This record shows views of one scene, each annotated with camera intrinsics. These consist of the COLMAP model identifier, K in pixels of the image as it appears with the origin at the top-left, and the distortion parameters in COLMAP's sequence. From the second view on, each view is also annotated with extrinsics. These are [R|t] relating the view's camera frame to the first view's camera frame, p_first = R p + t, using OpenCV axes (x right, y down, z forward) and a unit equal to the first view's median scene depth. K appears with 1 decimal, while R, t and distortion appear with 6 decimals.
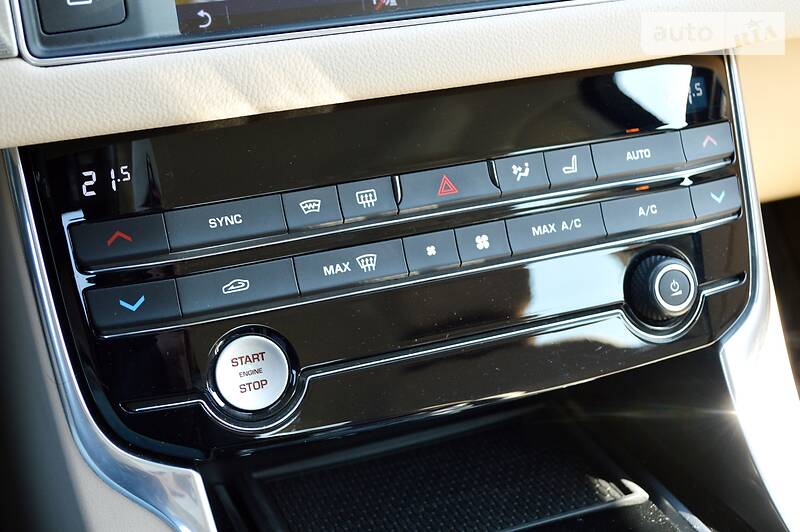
lens RADIAL K [[1189.3, 0, 422.4], [0, 1189.3, 269.6], [0, 0, 1]] dist [0.007309, 0.000000]
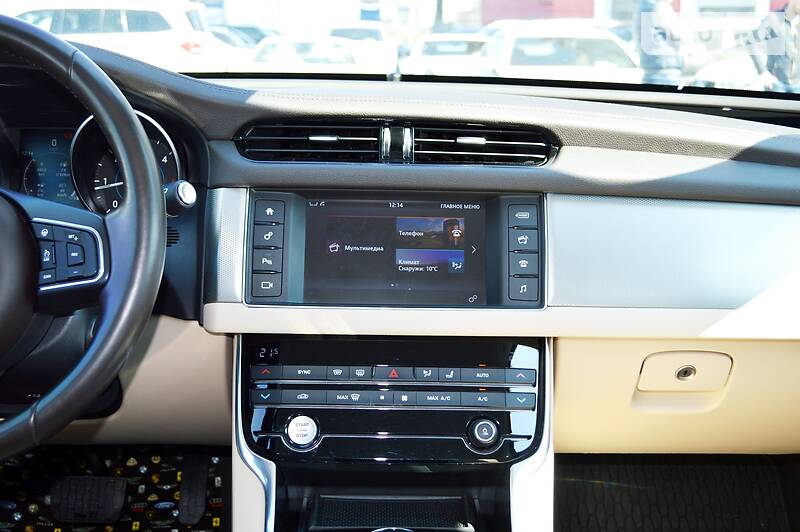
lens RADIAL K [[993.1, 0, 394.8], [0, 993.1, 263.6], [0, 0, 1]] dist [-0.039627, 0.000000]
pose [[0.930563, 0.083118, -0.356572, 0.801542], [-0.180458, 0.951503, -0.249152, 0.246524], [0.318571, 0.296198, 0.900433, -1.023195]]
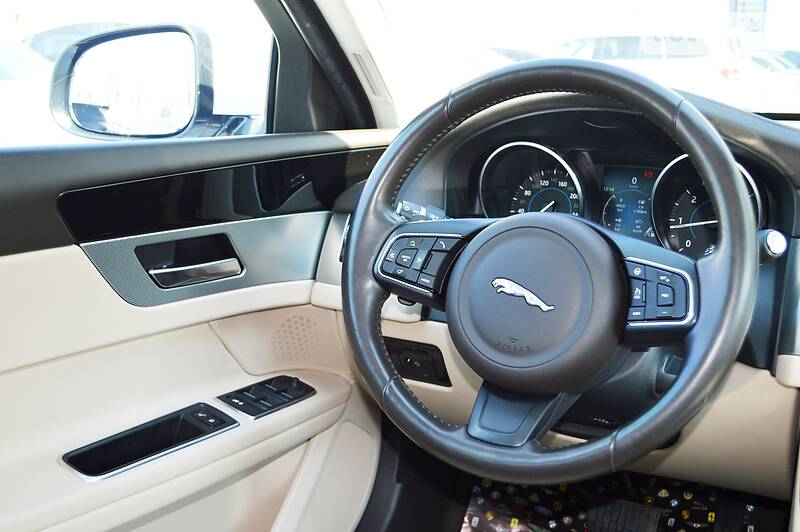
lens RADIAL K [[993.1, 0, 402.3], [0, 993.1, 265.6], [0, 0, 1]] dist [-0.039627, 0.000000]
pose [[0.634718, 0.147698, -0.758498, 0.712075], [-0.368693, 0.920518, -0.129279, 0.262920], [0.679116, 0.361708, 0.638724, -1.159456]]
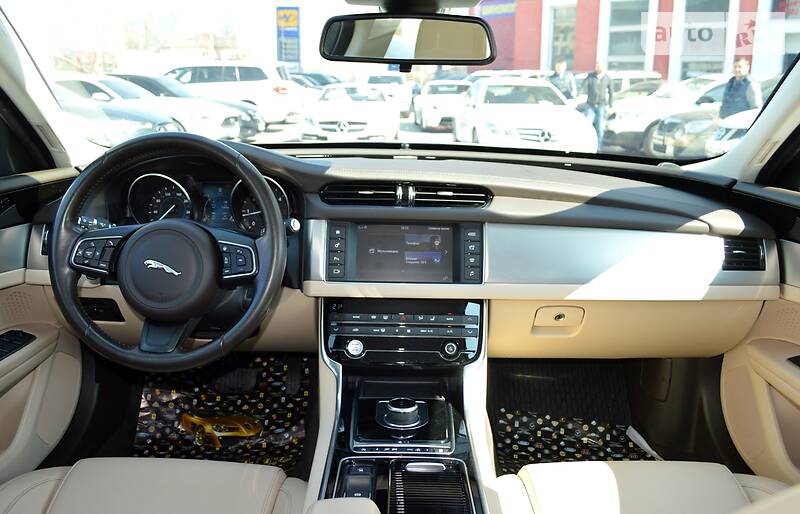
lens RADIAL K [[645.2, 0, 398.4], [0, 645.2, 255.7], [0, 0, 1]] dist [-0.076879, 0.002870]
pose [[0.923328, 0.101447, -0.370369, 1.001825], [-0.186623, 0.961462, -0.201897, 0.230819], [0.335614, 0.255537, 0.906678, -1.523105]]
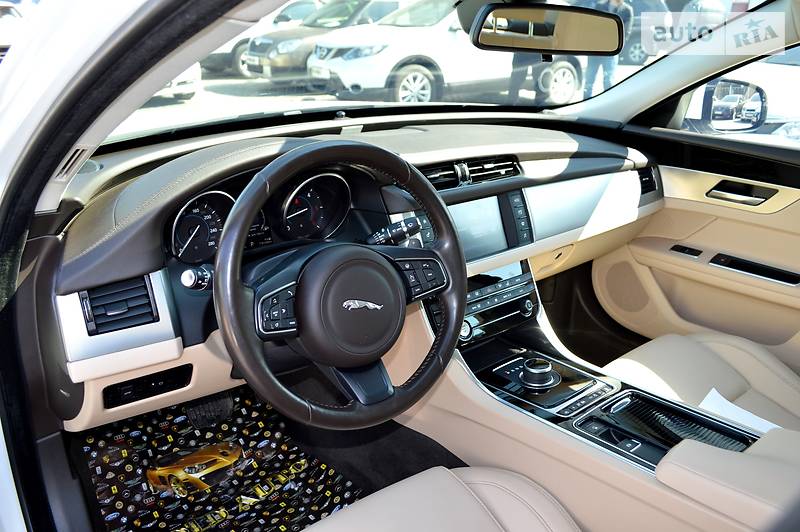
lens RADIAL K [[635.6, 0, 395.5], [0, 635.6, 265.6], [0, 0, 1]] dist [-0.075227, 0.000866]
pose [[0.958795, -0.091520, 0.268954, -1.153346], [0.118429, 0.989270, -0.085556, 0.012721], [-0.258238, 0.113883, 0.959345, -1.609472]]
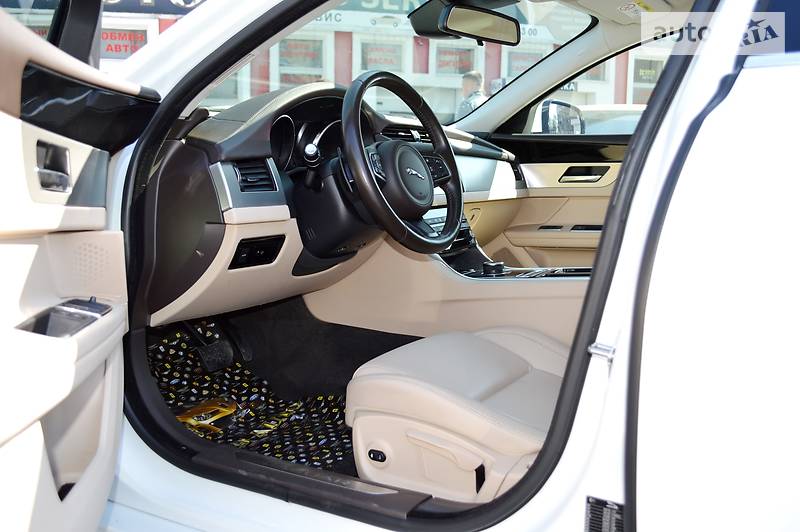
lens RADIAL K [[772.0, 0, 397.8], [0, 772.0, 269.8], [0, 0, 1]] dist [0.045974, 0.000000]
pose [[0.792354, -0.087863, 0.603702, -3.076039], [0.280874, 0.930995, -0.233147, 1.224361], [-0.541559, 0.354299, 0.762356, -2.256551]]
